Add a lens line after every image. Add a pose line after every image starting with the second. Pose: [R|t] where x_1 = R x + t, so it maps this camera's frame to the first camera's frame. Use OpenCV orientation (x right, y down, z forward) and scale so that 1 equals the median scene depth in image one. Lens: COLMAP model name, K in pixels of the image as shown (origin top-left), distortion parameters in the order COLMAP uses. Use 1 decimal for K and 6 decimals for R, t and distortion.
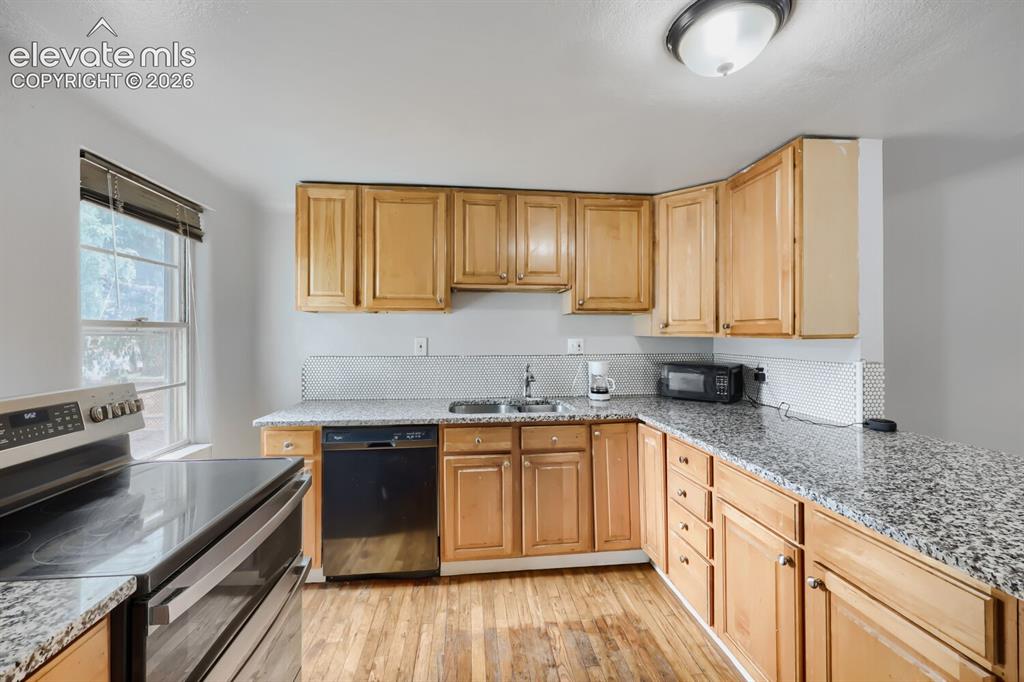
lens RADIAL K [[414.8, 0, 508.0], [0, 414.8, 333.1], [0, 0, 1]] dist [-0.001400, -0.000146]
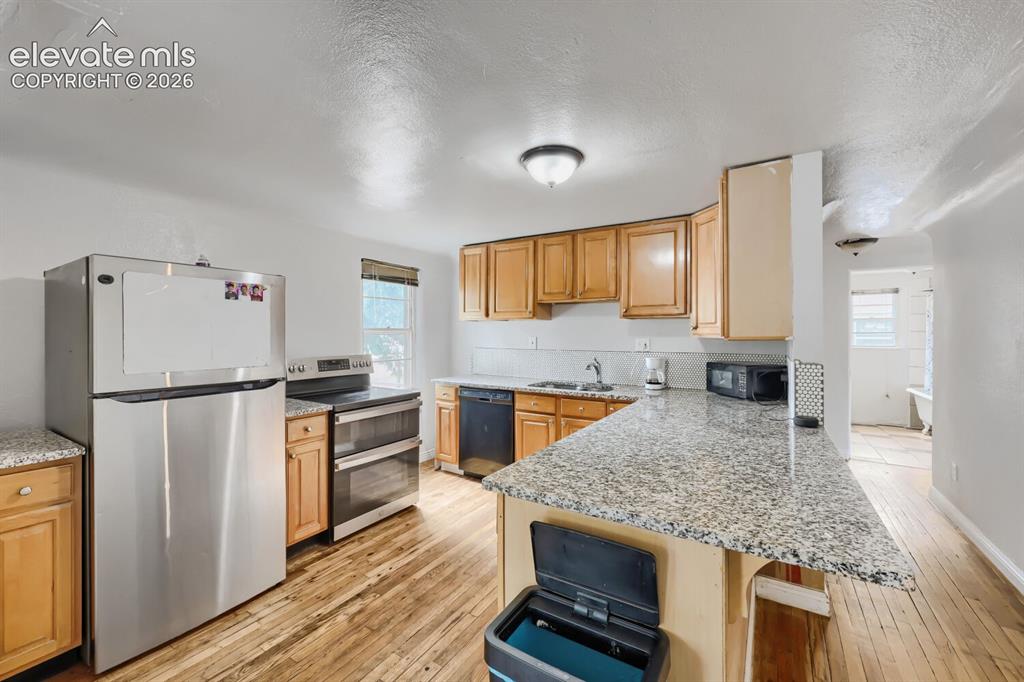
lens RADIAL K [[414.8, 0, 508.0], [0, 414.8, 333.1], [0, 0, 1]] dist [-0.001400, -0.000146]
pose [[0.784047, 0.002542, -0.620696, 0.788403], [-0.001750, 0.999997, 0.001885, -0.005917], [0.620699, -0.000392, 0.784049, -0.260995]]
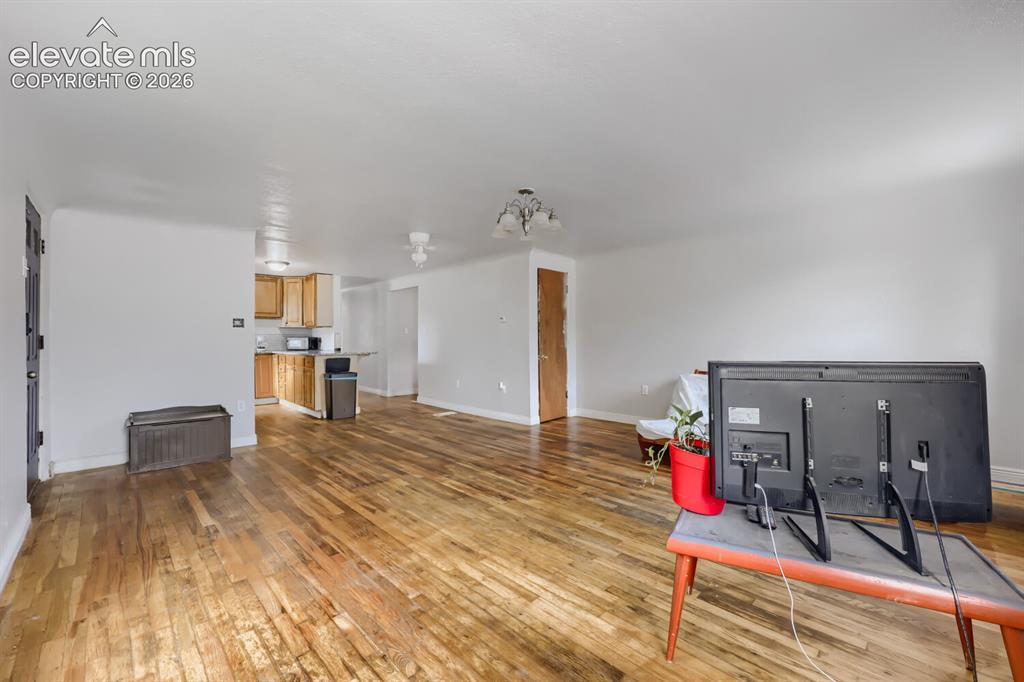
lens RADIAL K [[414.8, 0, 508.0], [0, 414.8, 333.1], [0, 0, 1]] dist [-0.001400, -0.000146]
pose [[0.785011, 0.008185, 0.619427, -0.221303], [0.001107, 0.999893, -0.014616, 0.108822], [-0.619481, 0.012159, 0.784918, -2.555052]]
